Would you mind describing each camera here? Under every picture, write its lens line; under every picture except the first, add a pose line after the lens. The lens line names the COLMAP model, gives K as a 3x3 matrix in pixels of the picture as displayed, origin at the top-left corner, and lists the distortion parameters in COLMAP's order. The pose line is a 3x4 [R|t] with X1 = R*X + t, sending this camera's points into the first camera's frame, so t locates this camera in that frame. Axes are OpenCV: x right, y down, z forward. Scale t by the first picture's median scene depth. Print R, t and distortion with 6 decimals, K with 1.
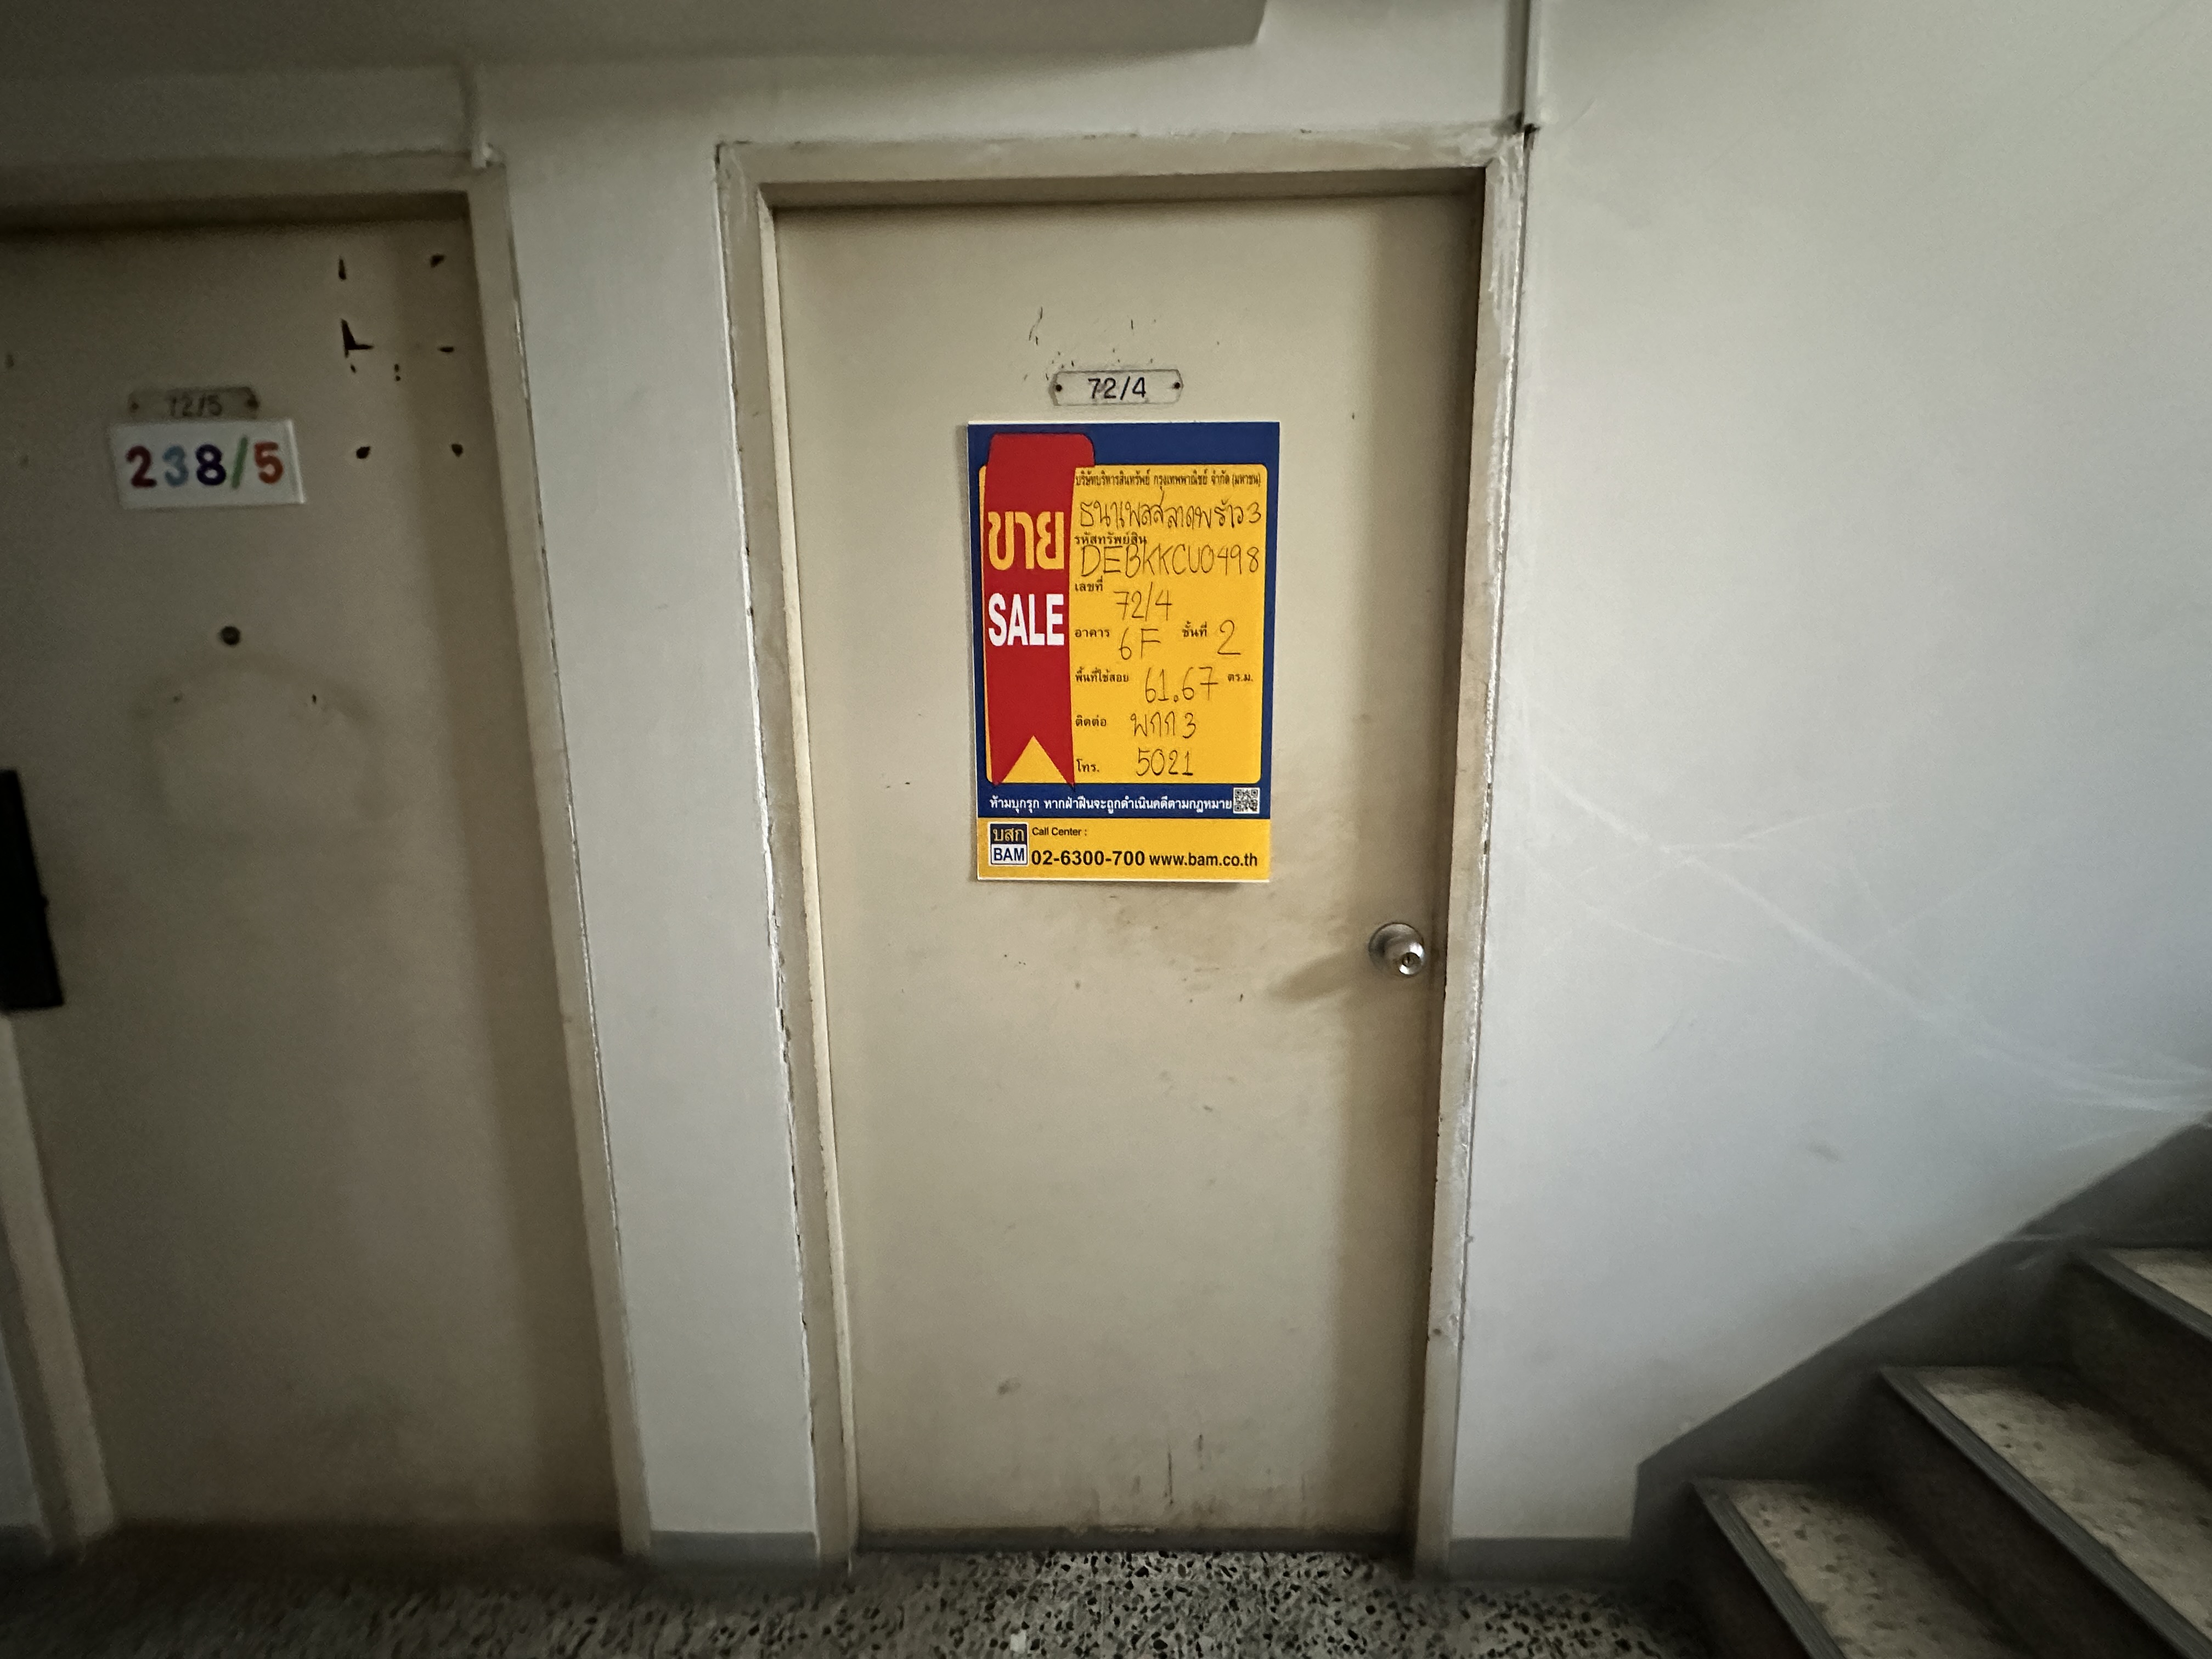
lens RADIAL K [[880.1, 0, 1106.0], [0, 880.1, 829.5], [0, 0, 1]] dist [0.000591, -0.000205]
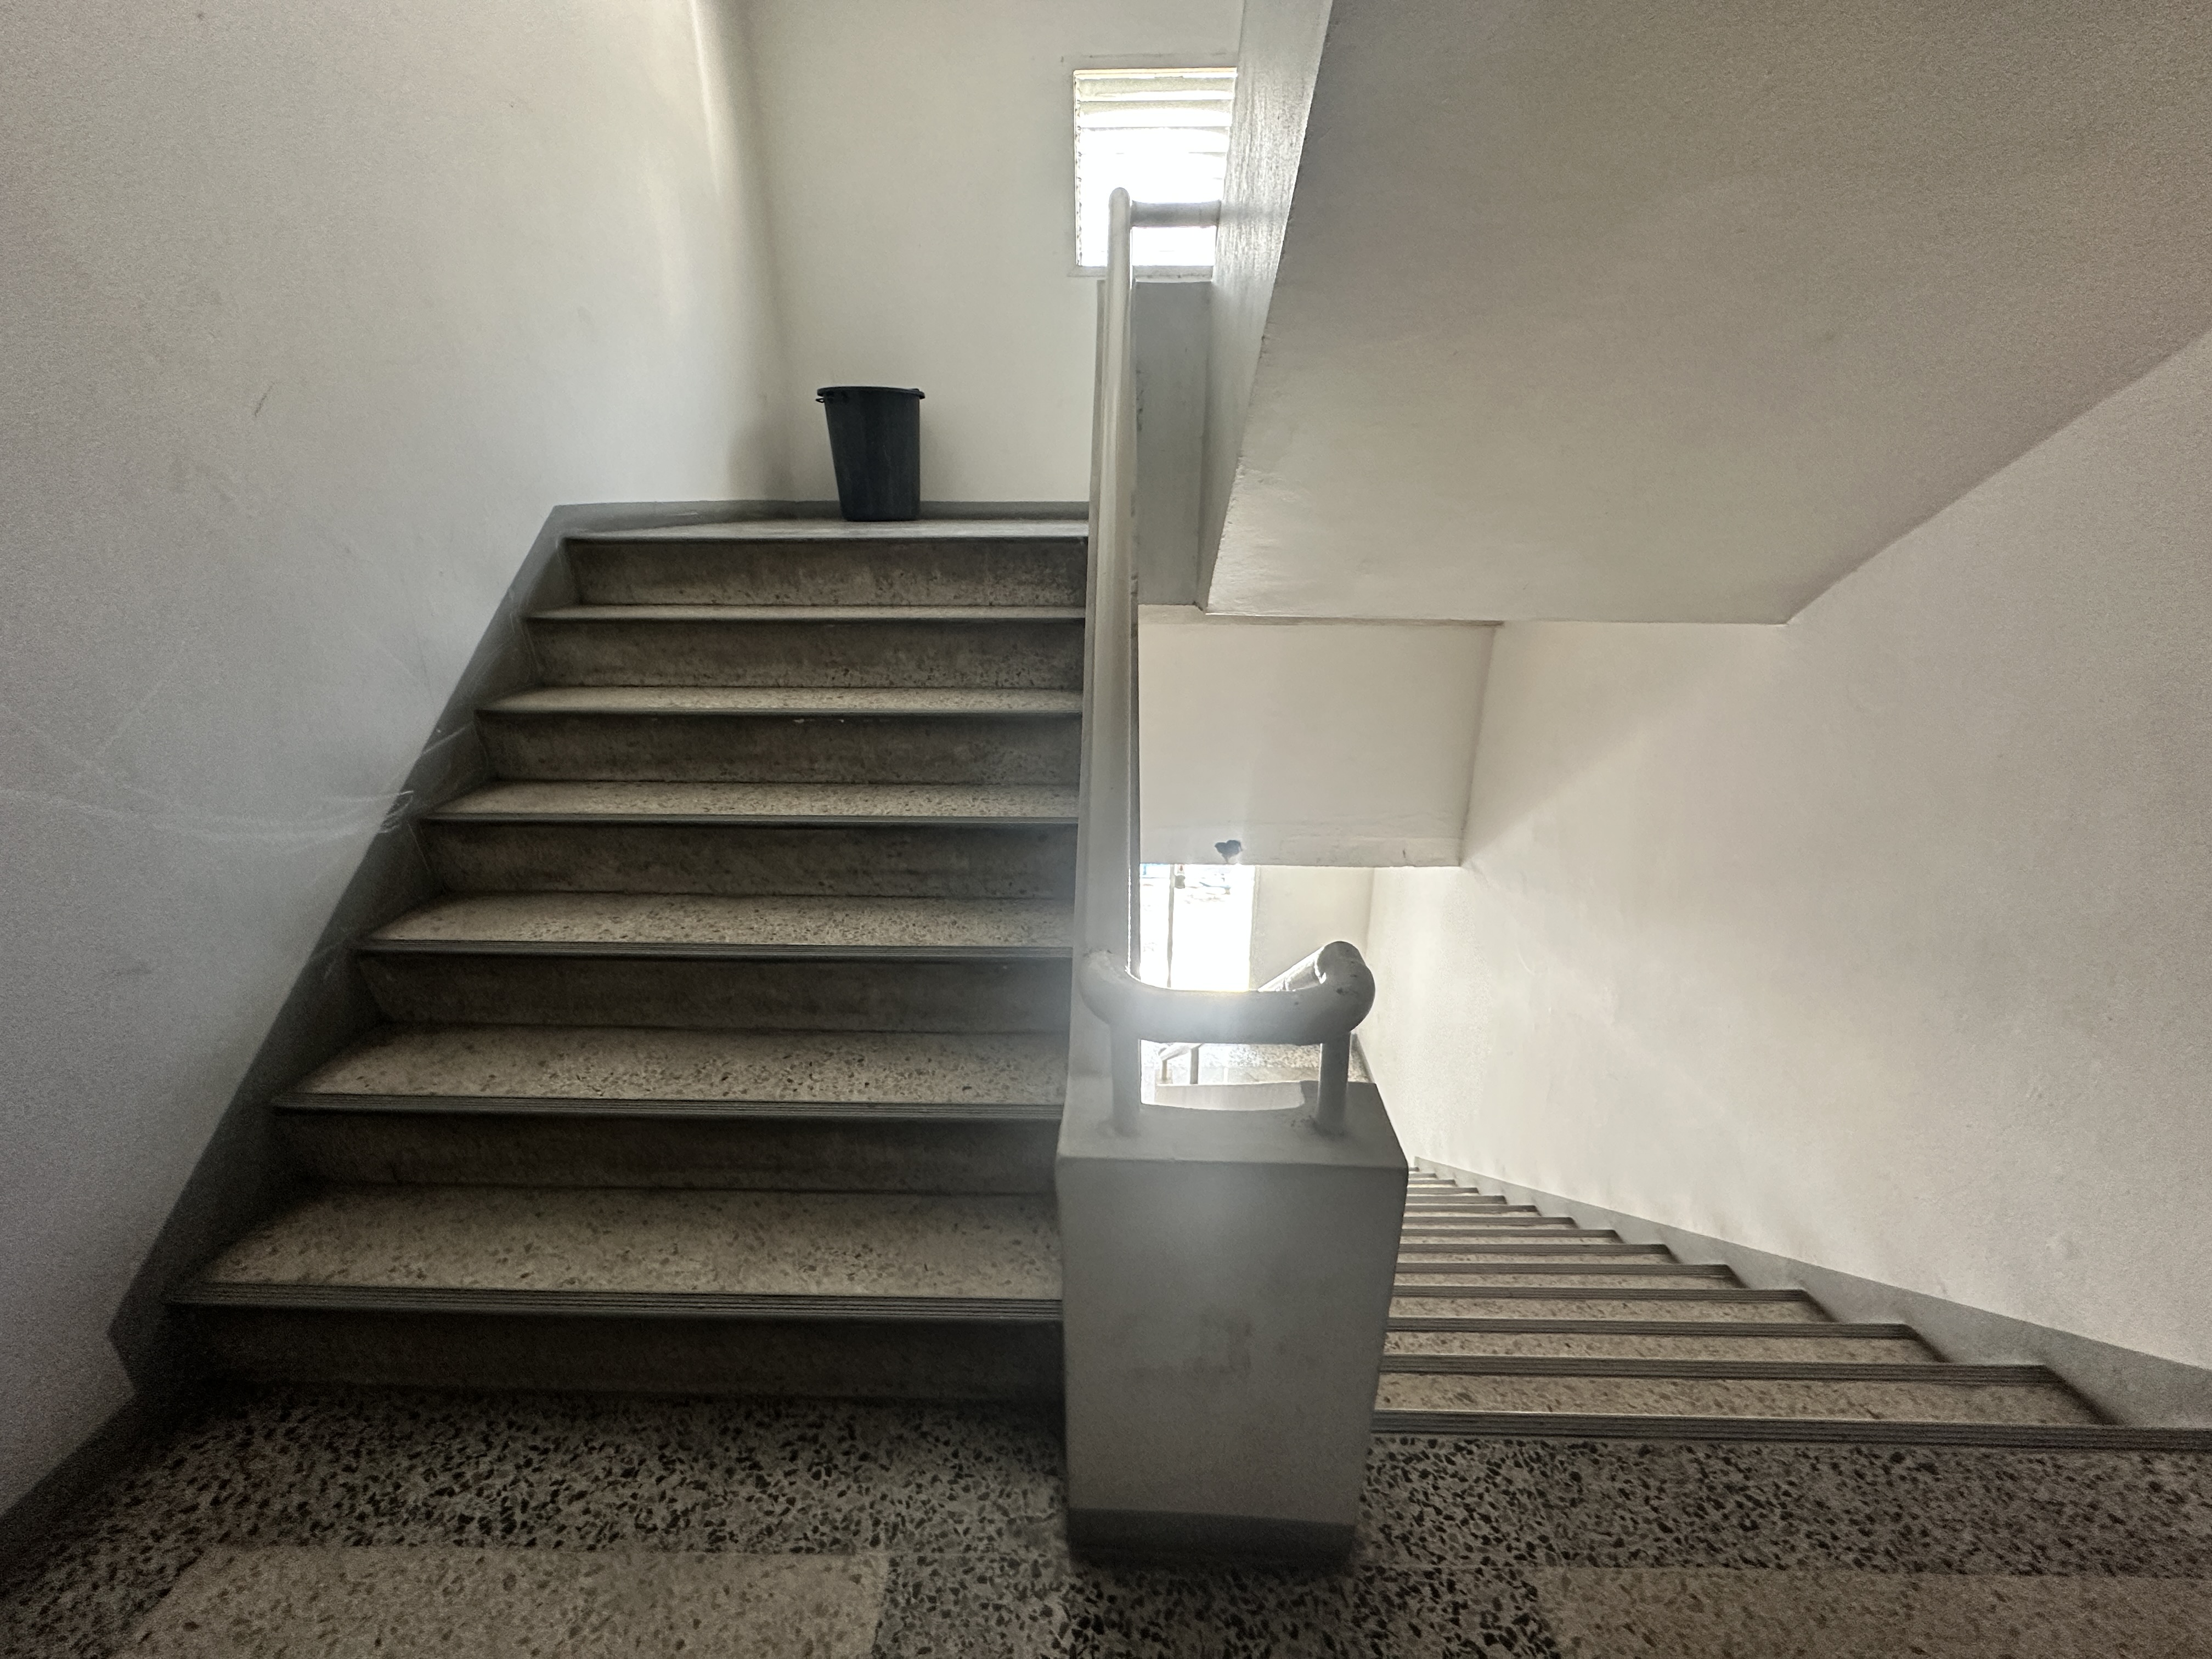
lens RADIAL K [[880.1, 0, 1106.0], [0, 880.1, 829.5], [0, 0, 1]] dist [0.000591, -0.000205]
pose [[-0.001876, -0.338423, 0.940992, -0.177167], [0.153439, 0.929753, 0.334687, 0.016113], [-0.988156, 0.145013, 0.050183, -0.308572]]
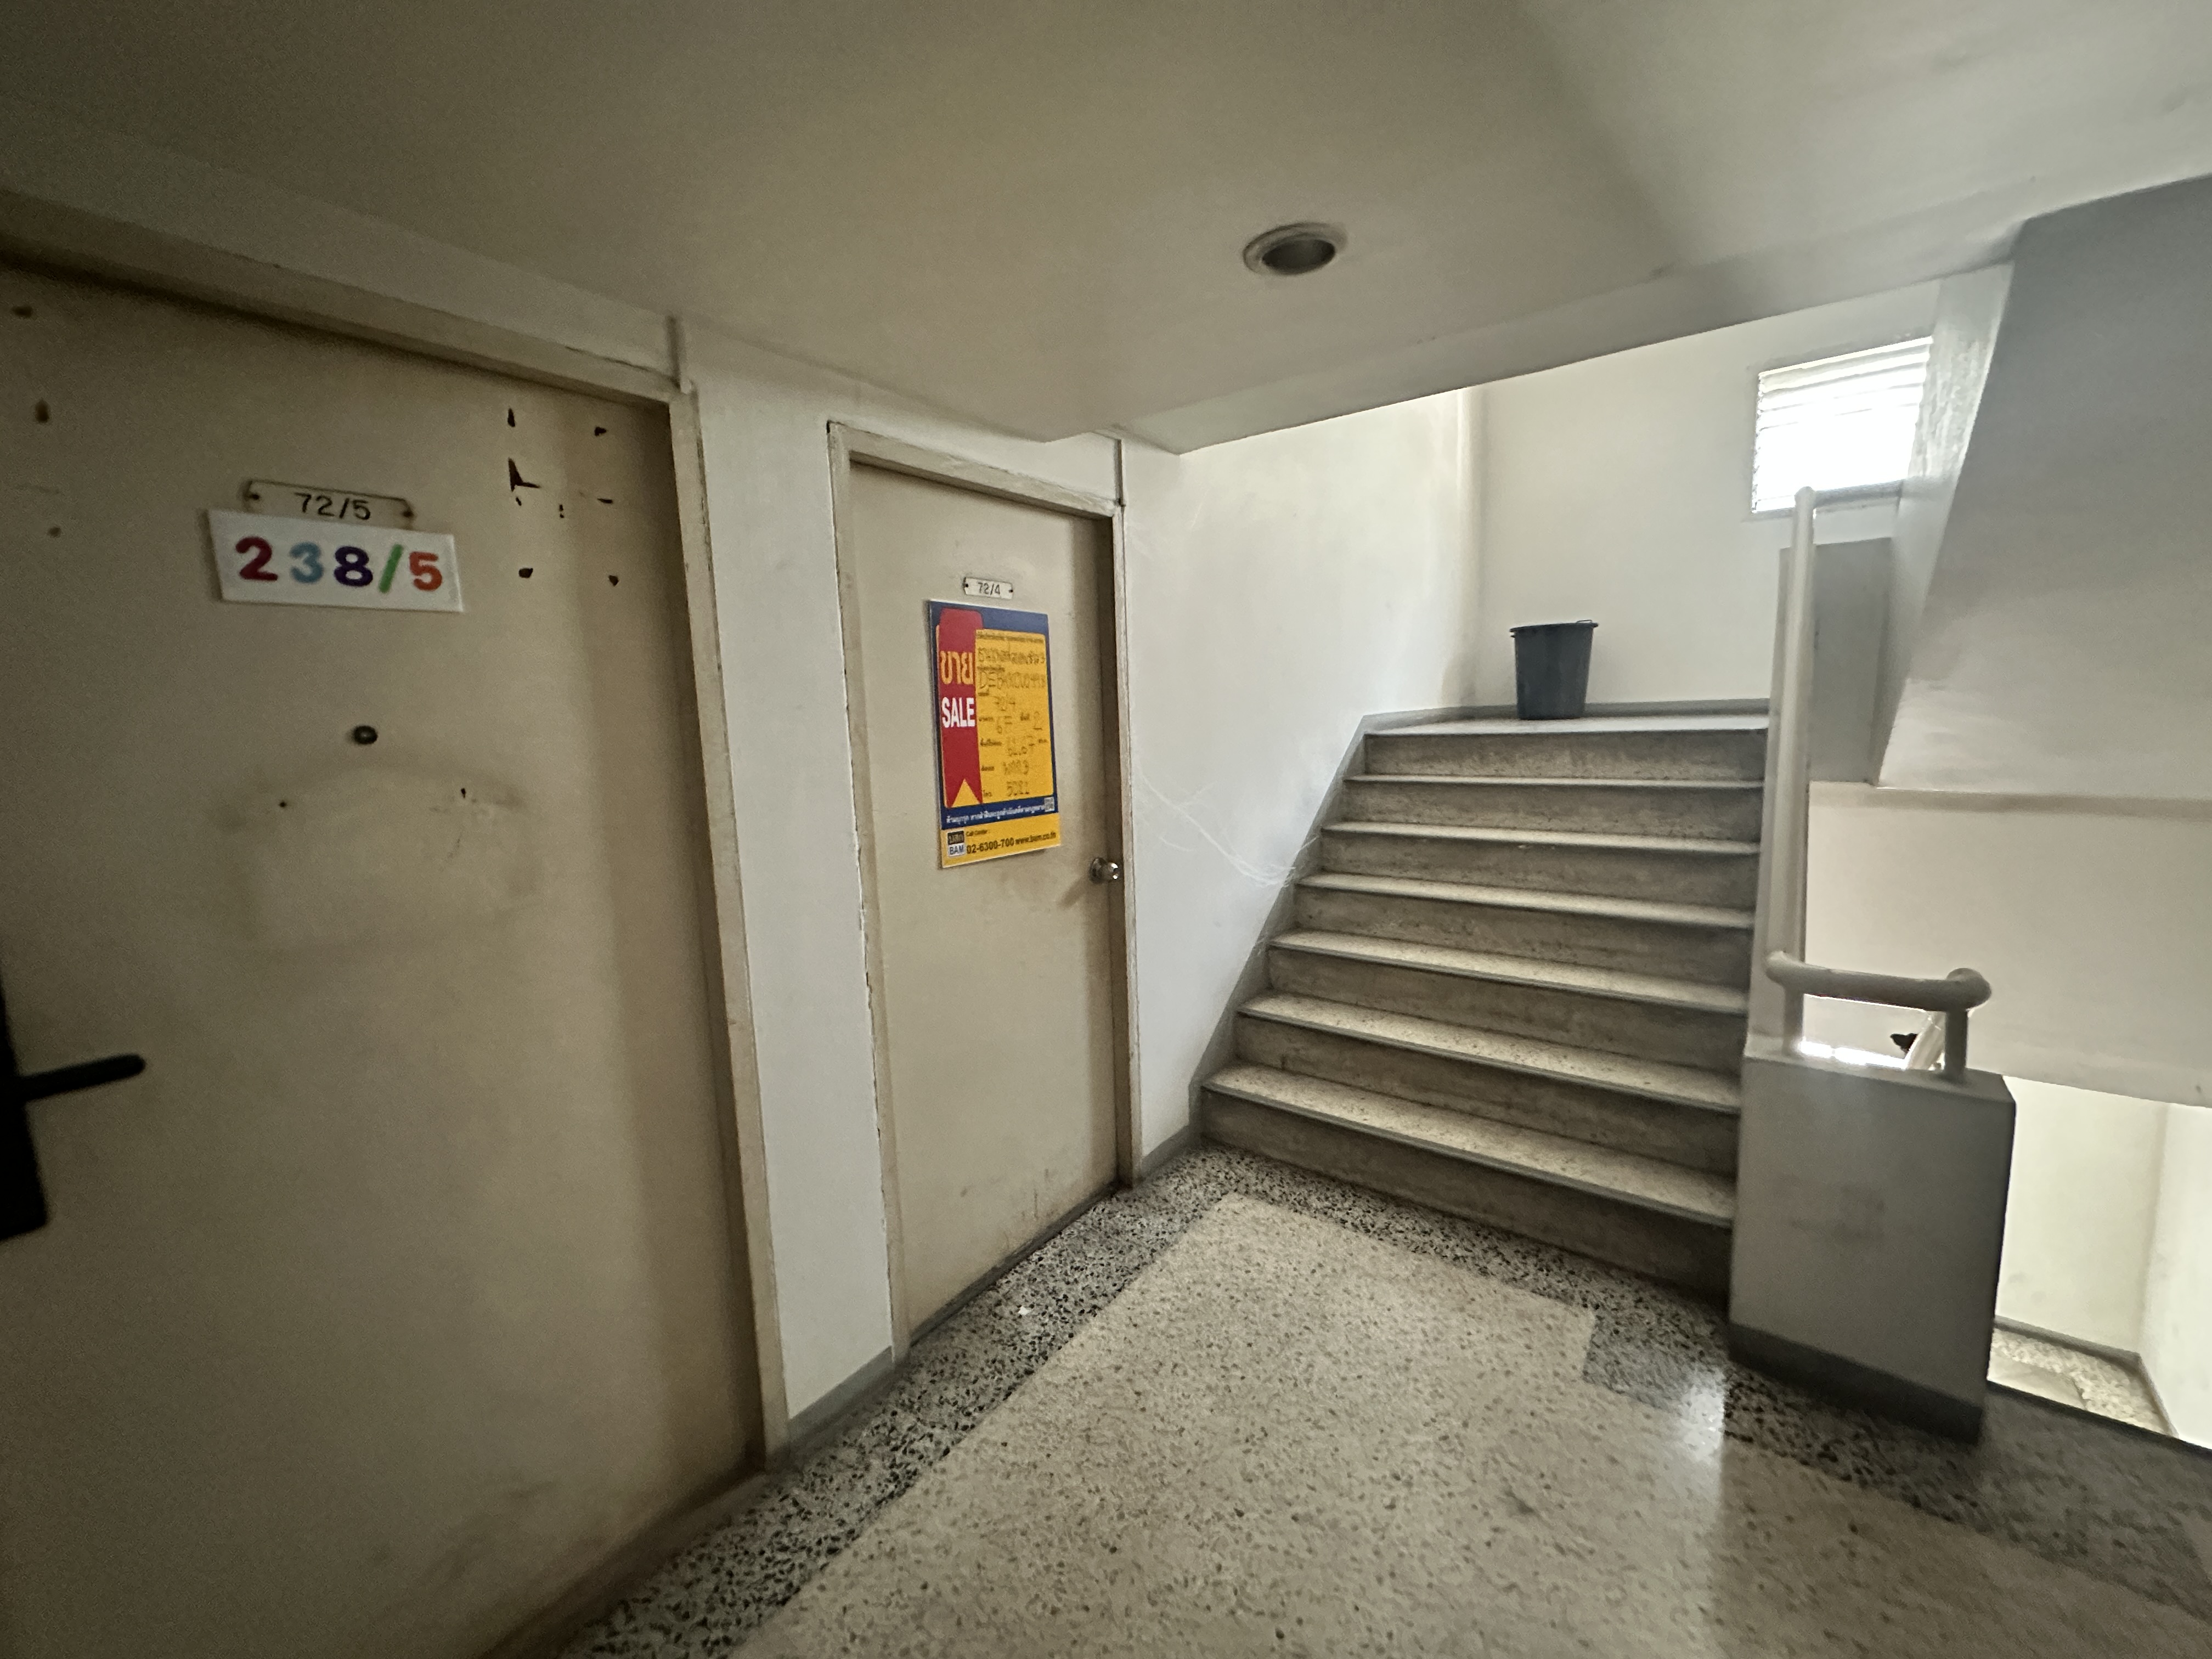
lens RADIAL K [[880.1, 0, 1106.0], [0, 880.1, 829.5], [0, 0, 1]] dist [0.000591, -0.000205]
pose [[0.584155, -0.116586, 0.803225, -1.339075], [0.150951, 0.987969, 0.033620, -0.024724], [-0.797481, 0.101608, 0.594726, -0.238264]]
